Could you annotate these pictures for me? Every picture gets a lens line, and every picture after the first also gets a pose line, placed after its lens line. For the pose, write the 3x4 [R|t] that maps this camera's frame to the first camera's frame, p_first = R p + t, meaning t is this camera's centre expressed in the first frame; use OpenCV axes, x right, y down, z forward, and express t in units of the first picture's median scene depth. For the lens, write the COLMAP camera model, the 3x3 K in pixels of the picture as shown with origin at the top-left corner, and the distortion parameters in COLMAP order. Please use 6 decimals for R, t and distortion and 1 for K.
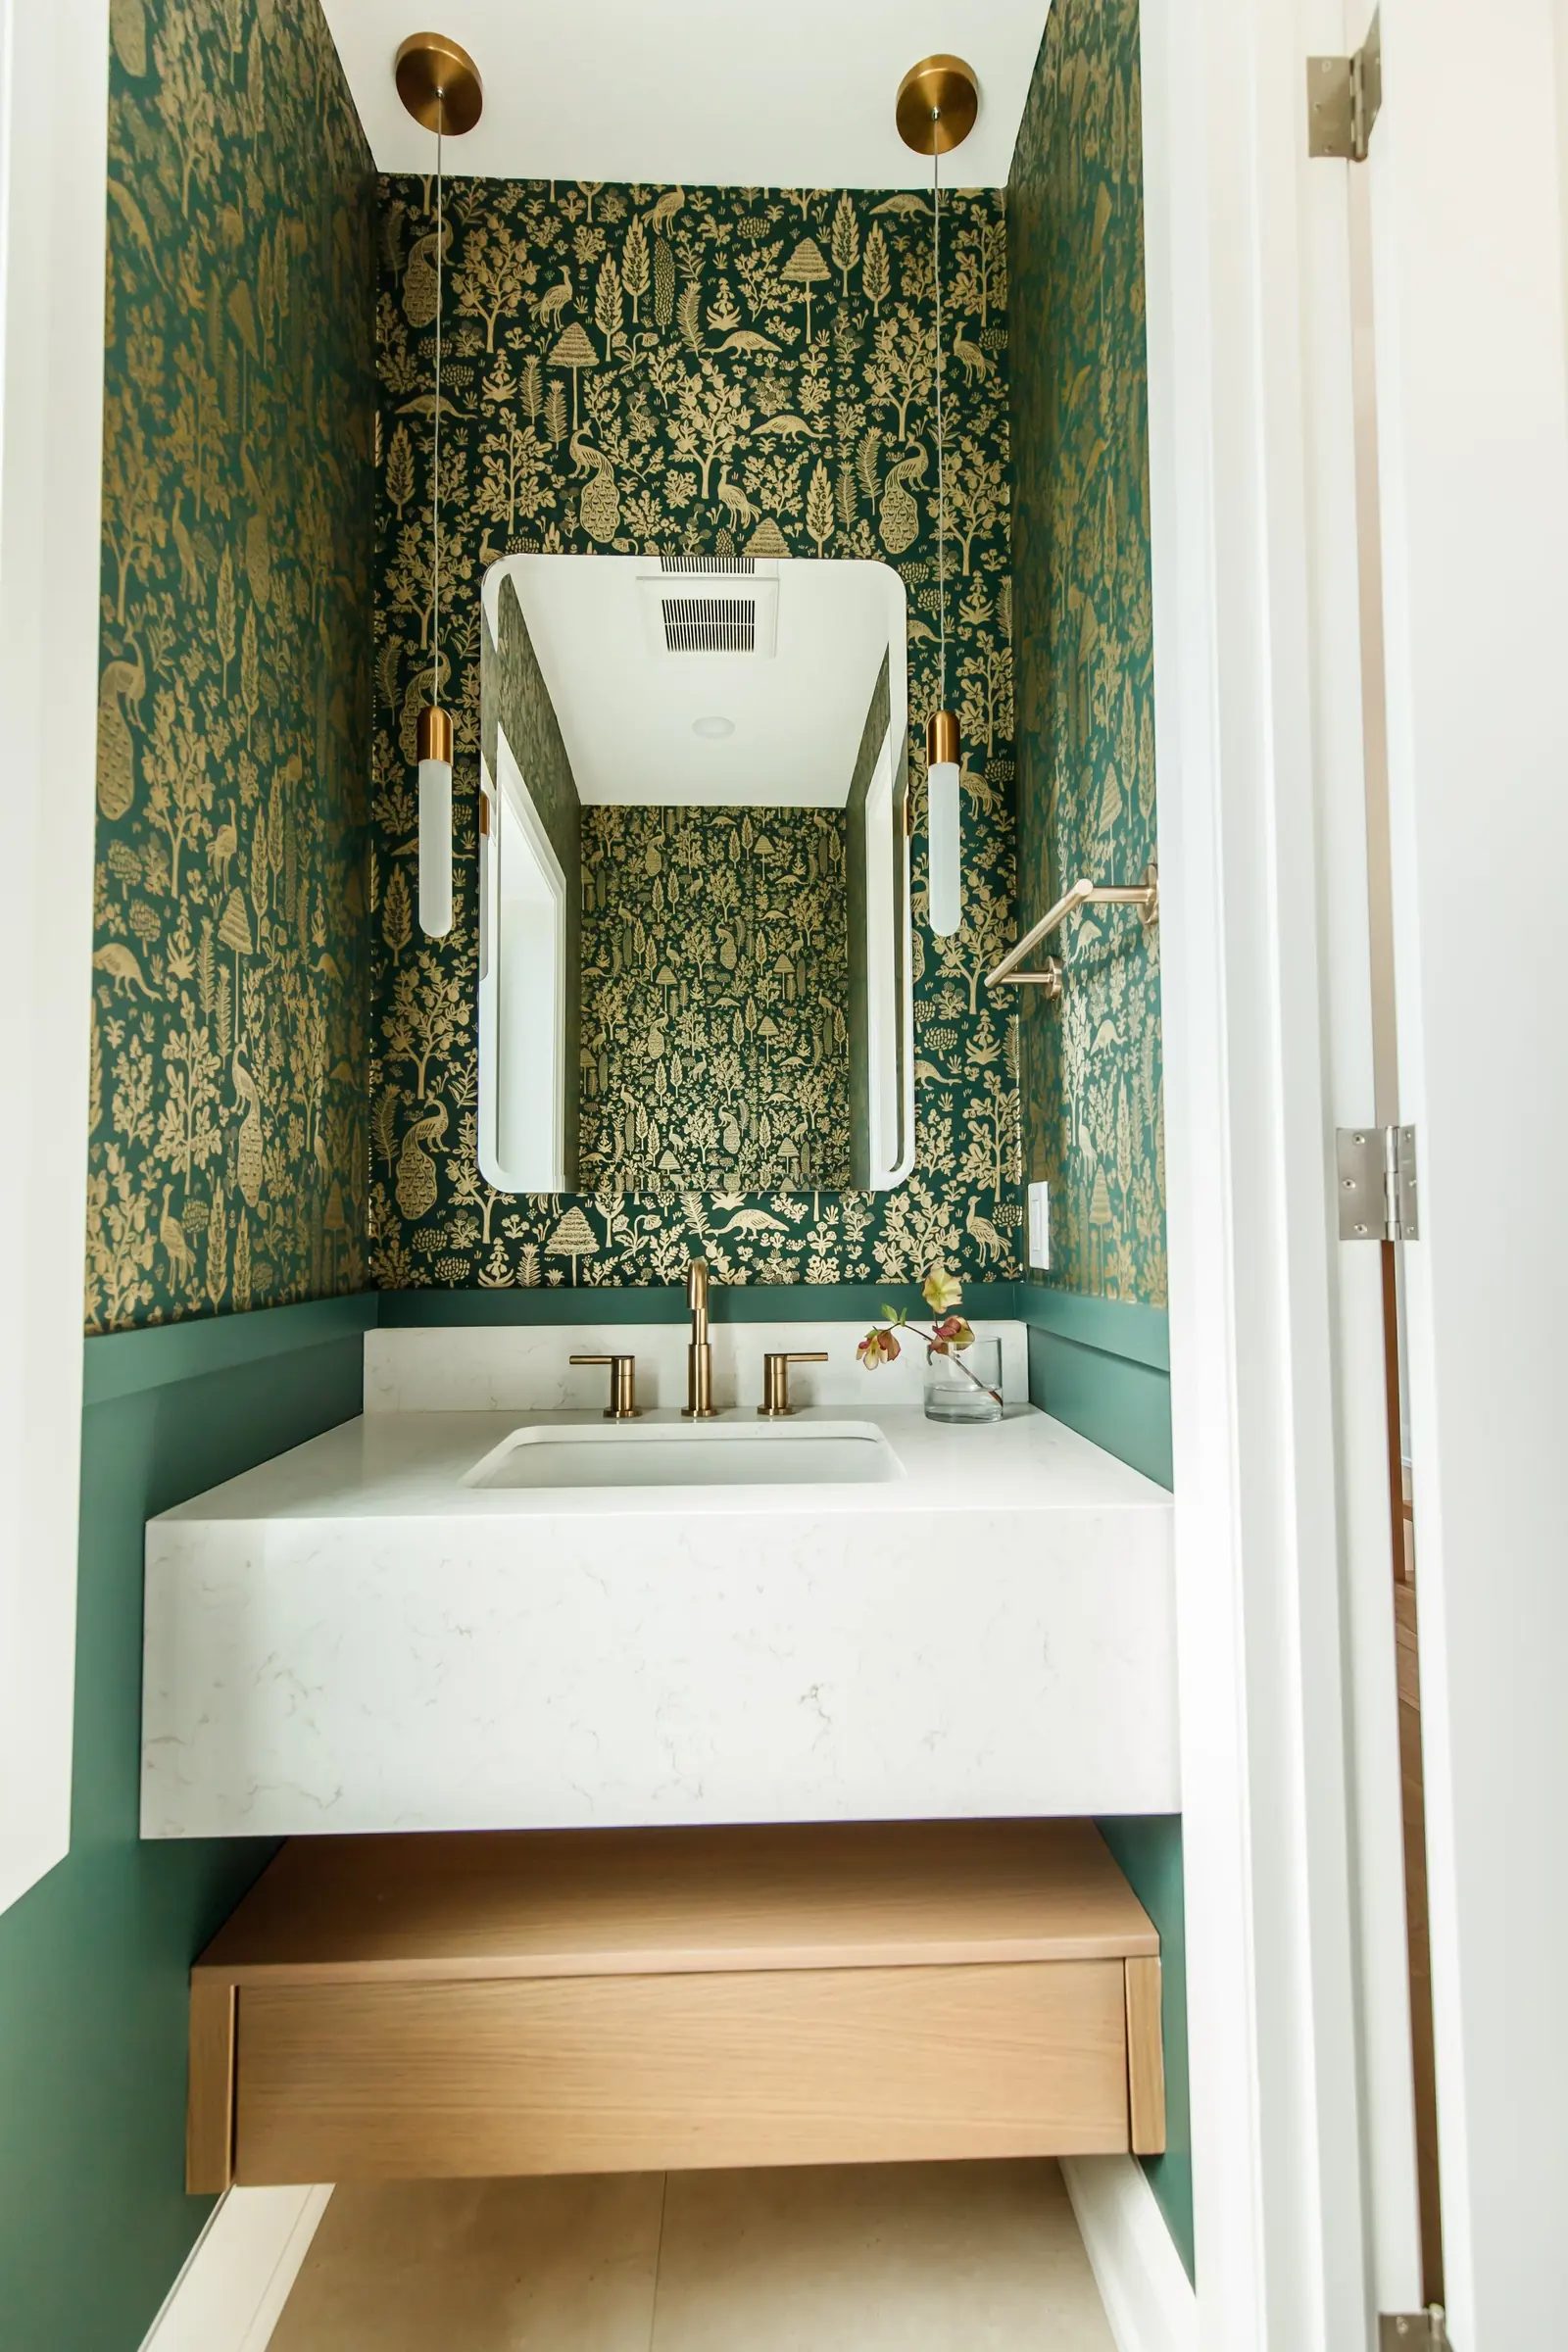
lens RADIAL K [[1078.7, 0, 765.4], [0, 1078.7, 1183.2], [0, 0, 1]] dist [0.009003, -0.001712]
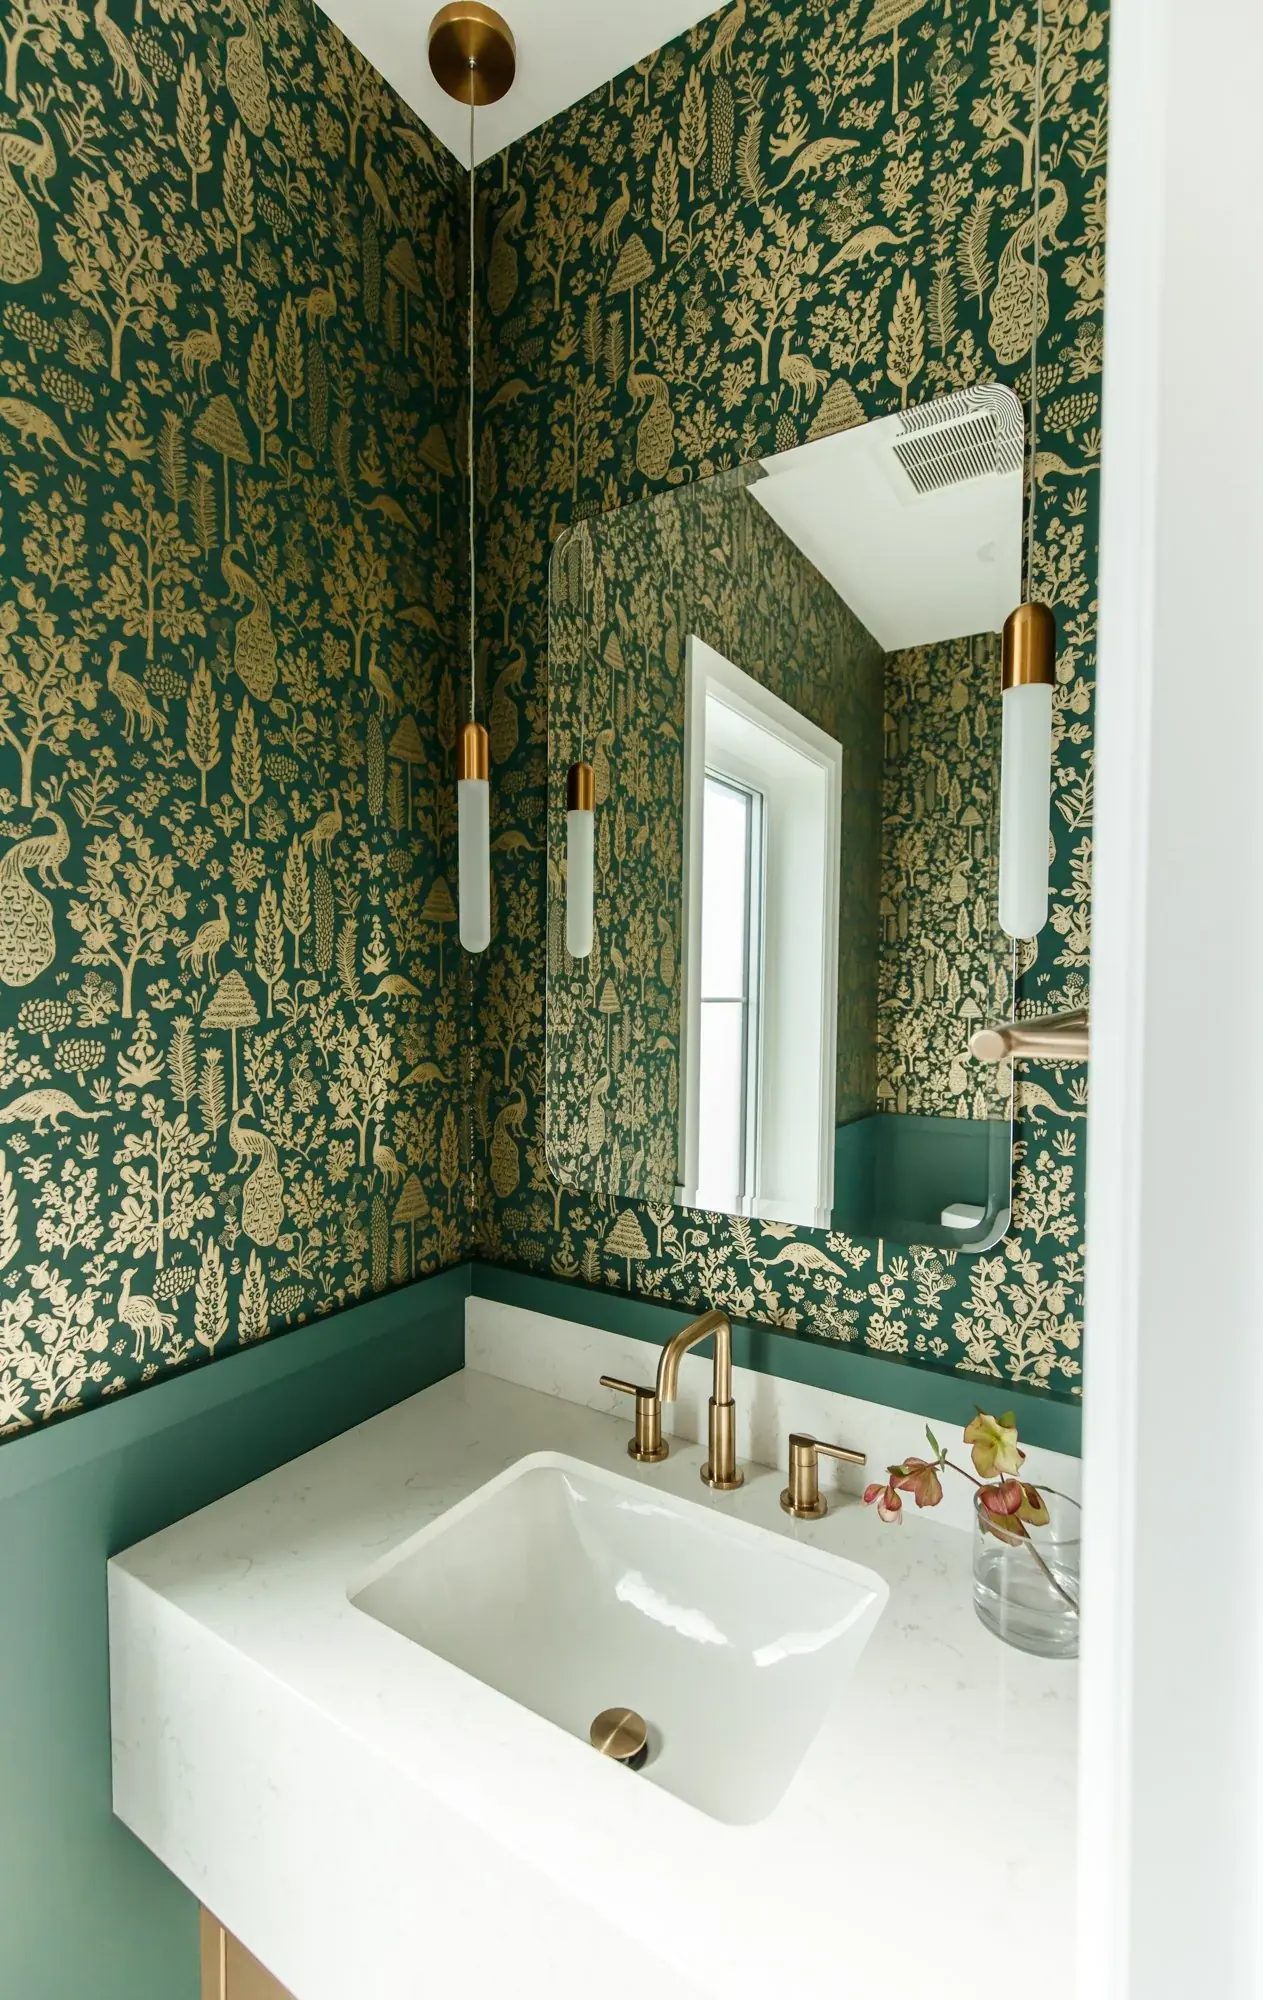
lens RADIAL K [[895.4, 0, 593.8], [0, 895.4, 1005.4], [0, 0, 1]] dist [0.010806, -0.004630]
pose [[0.812375, 0.023743, -0.582652, 0.251749], [0.022625, 0.997135, 0.072179, -0.210834], [0.582697, -0.071819, 0.809510, 0.331991]]
